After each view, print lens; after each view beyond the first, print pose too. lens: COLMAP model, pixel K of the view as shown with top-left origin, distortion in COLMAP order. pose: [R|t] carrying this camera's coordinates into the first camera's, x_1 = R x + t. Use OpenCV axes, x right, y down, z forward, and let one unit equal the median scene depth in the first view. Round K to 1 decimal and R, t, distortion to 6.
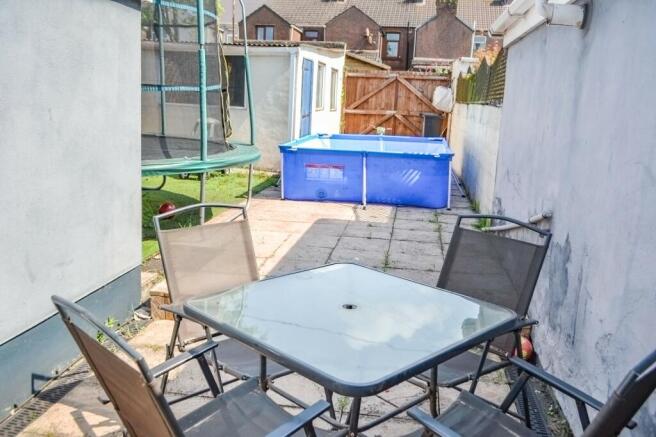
lens RADIAL K [[589.8, 0, 328.0], [0, 589.8, 218.5], [0, 0, 1]] dist [-0.012540, 0.003265]
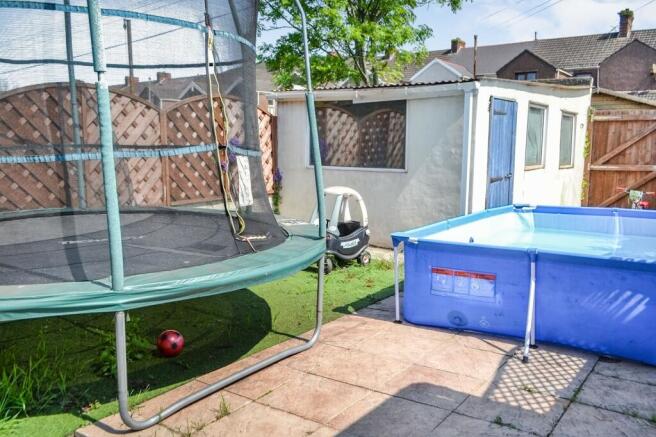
lens RADIAL K [[589.8, 0, 328.0], [0, 589.8, 218.5], [0, 0, 1]] dist [-0.012540, 0.003265]
pose [[0.896049, 0.015722, -0.443677, 0.091730], [-0.055848, 0.995426, -0.077517, -0.062866], [0.440428, 0.094237, 0.892828, 0.296494]]
